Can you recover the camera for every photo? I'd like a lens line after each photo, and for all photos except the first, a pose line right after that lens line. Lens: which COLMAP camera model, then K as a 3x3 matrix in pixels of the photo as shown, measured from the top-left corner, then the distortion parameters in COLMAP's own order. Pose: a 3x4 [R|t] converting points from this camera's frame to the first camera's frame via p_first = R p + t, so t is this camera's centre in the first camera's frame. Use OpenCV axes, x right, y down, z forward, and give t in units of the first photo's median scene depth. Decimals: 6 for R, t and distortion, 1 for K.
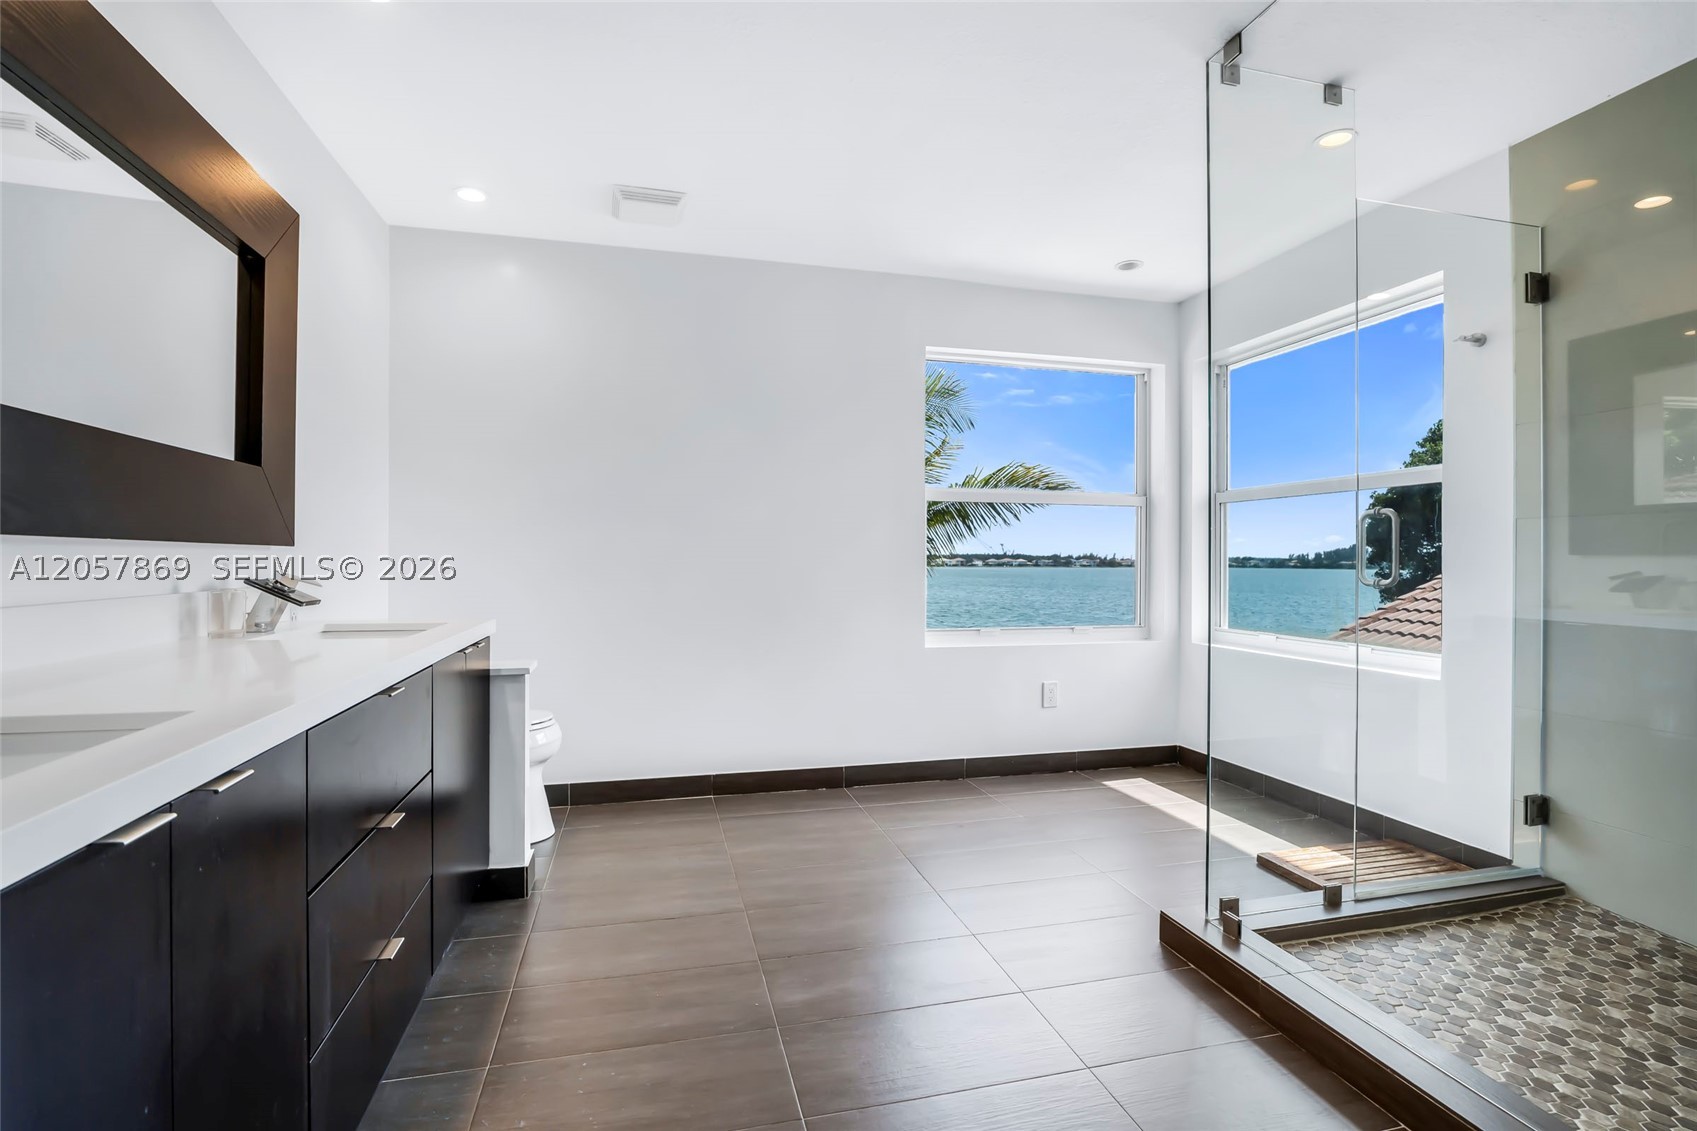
lens RADIAL K [[807.6, 0, 853.6], [0, 807.6, 559.0], [0, 0, 1]] dist [-0.019470, 0.002315]
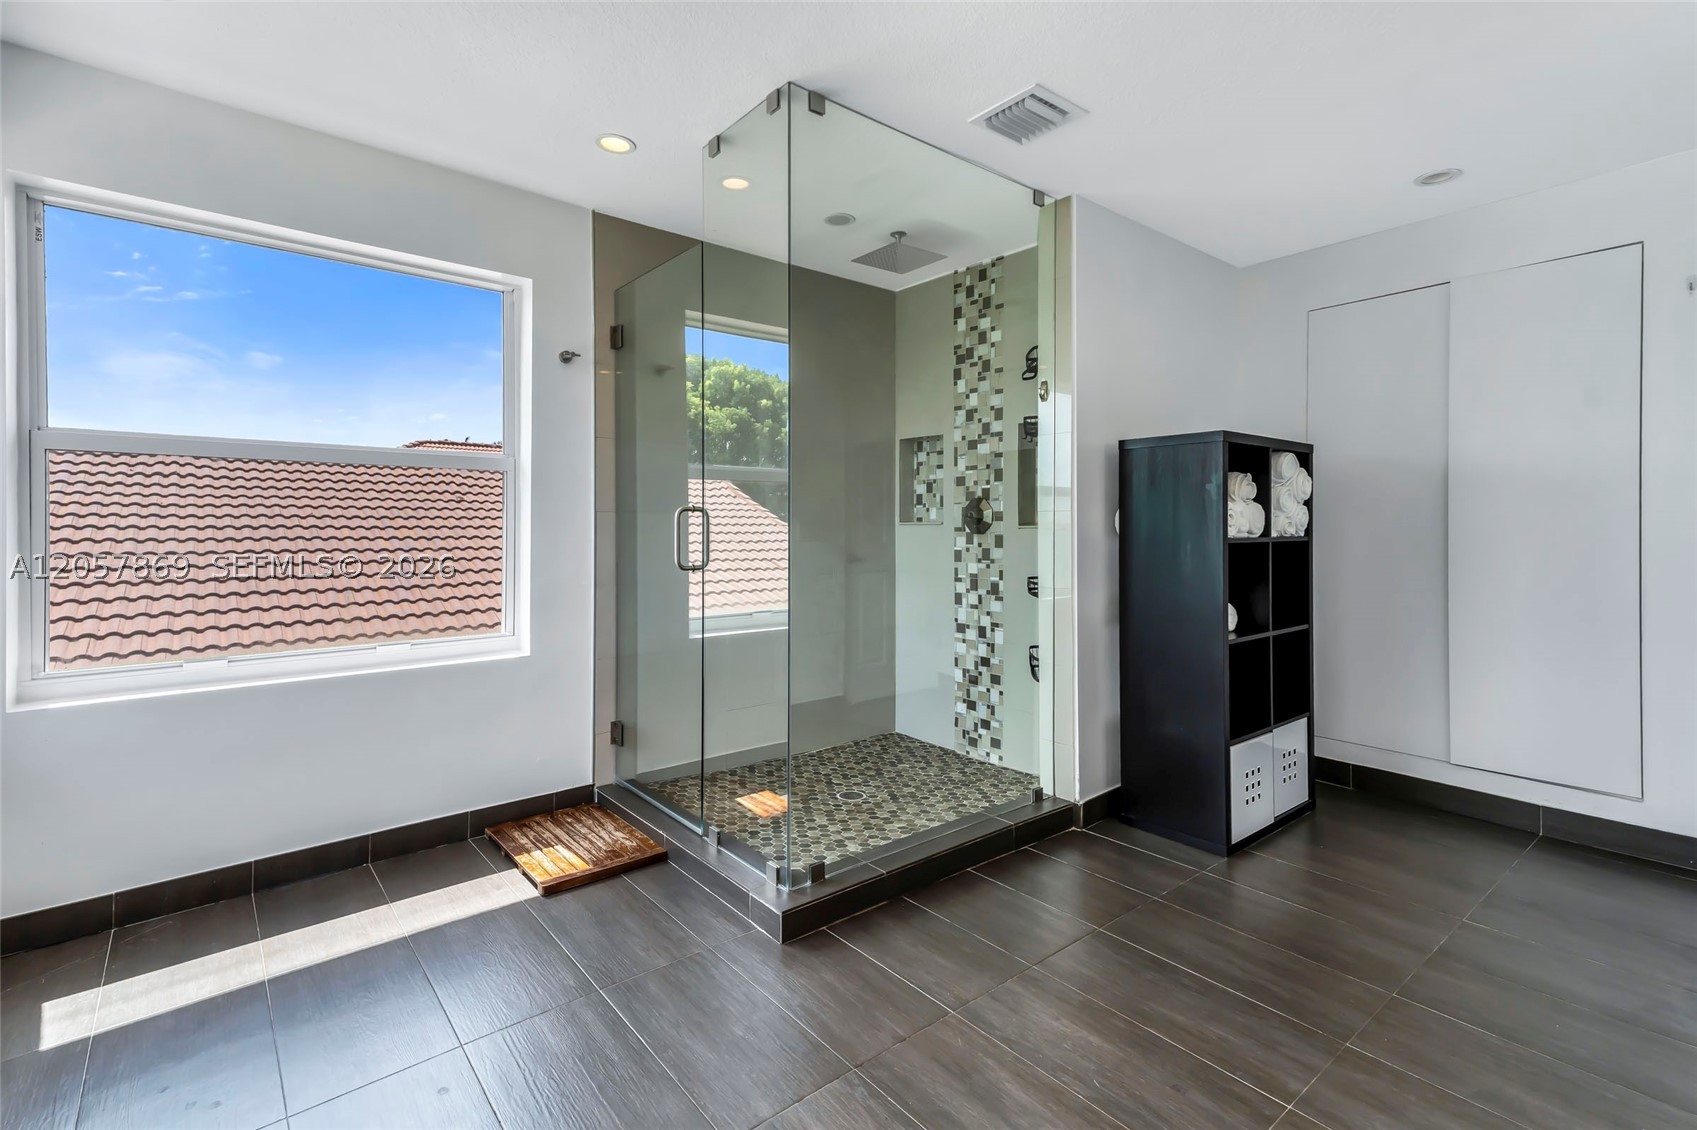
lens RADIAL K [[758.1, 0, 819.4], [0, 758.1, 524.4], [0, 0, 1]] dist [0.038237, -0.002461]
pose [[-0.385051, 0.000956, 0.922895, -0.466715], [0.004533, 0.999989, 0.000855, -0.040702], [-0.922884, 0.004512, -0.385052, 1.192997]]
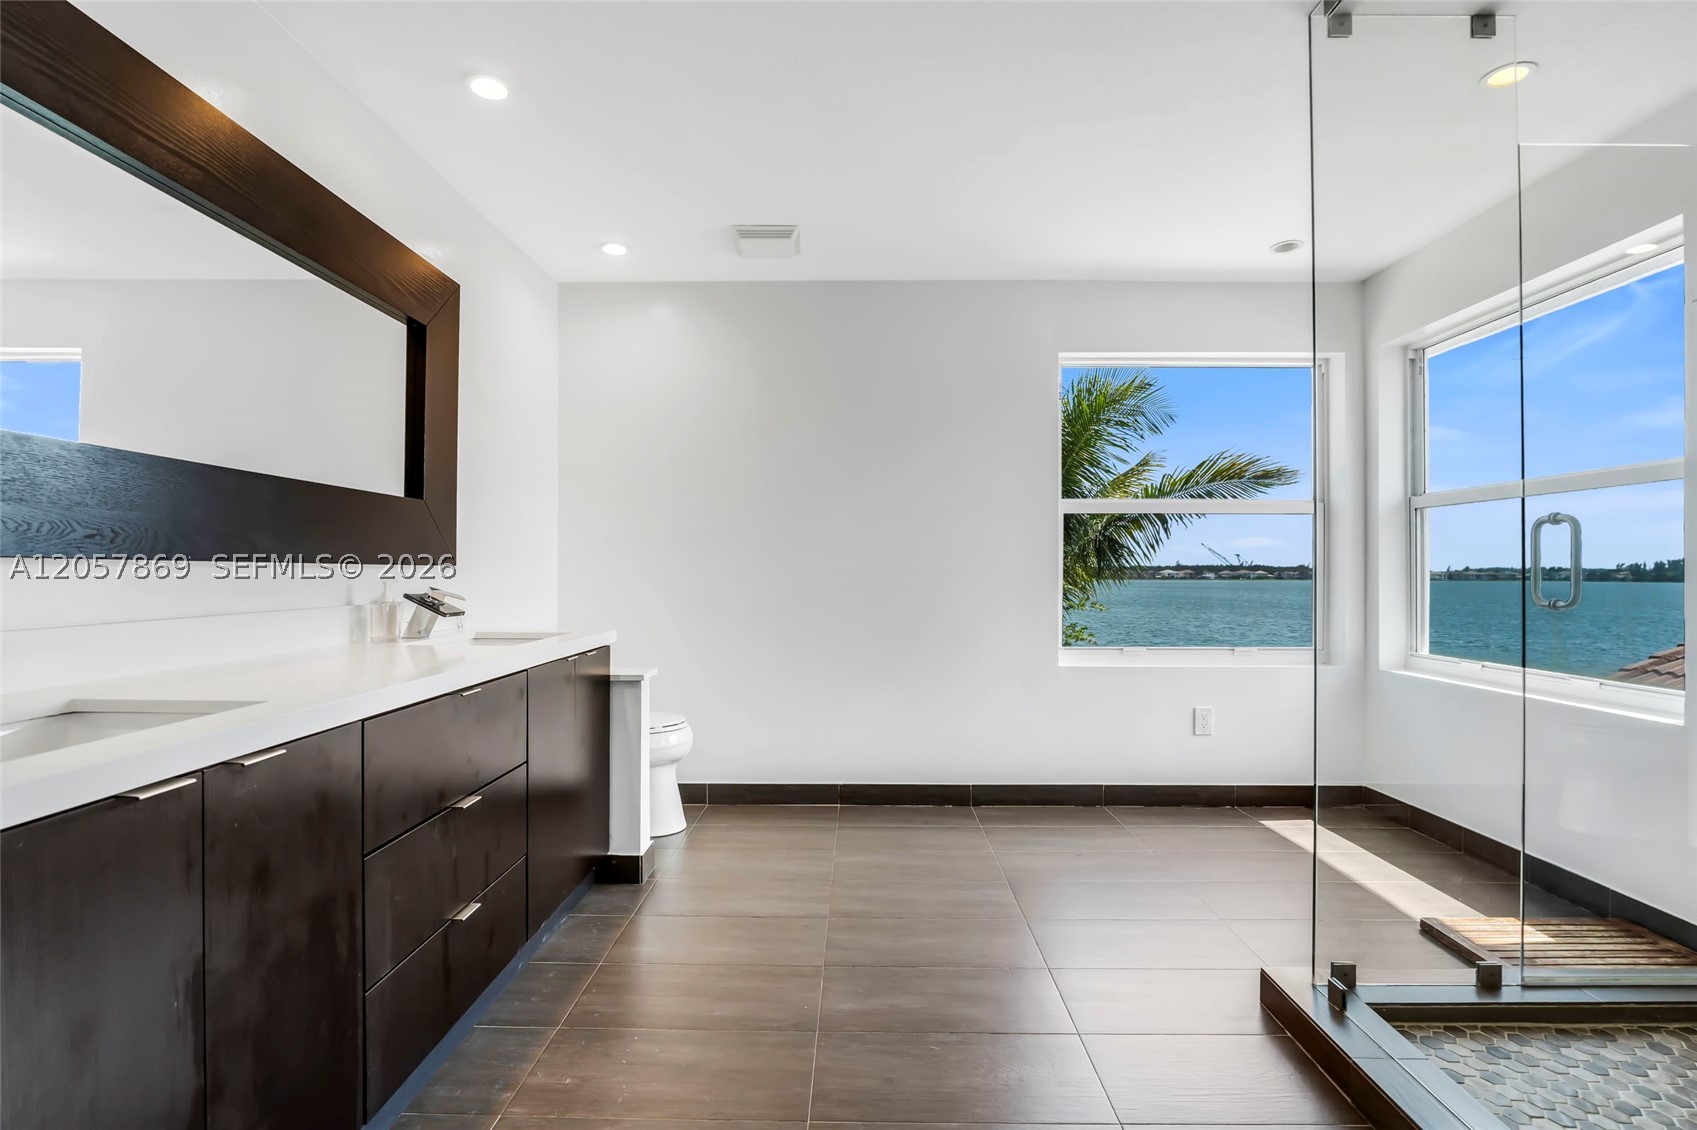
lens RADIAL K [[807.6, 0, 844.8], [0, 807.6, 568.1], [0, 0, 1]] dist [-0.019470, 0.002315]
pose [[0.962755, -0.003565, -0.270352, 0.161580], [0.002414, 0.999987, -0.004589, -0.005274], [0.270365, 0.003766, 0.962751, 0.010684]]
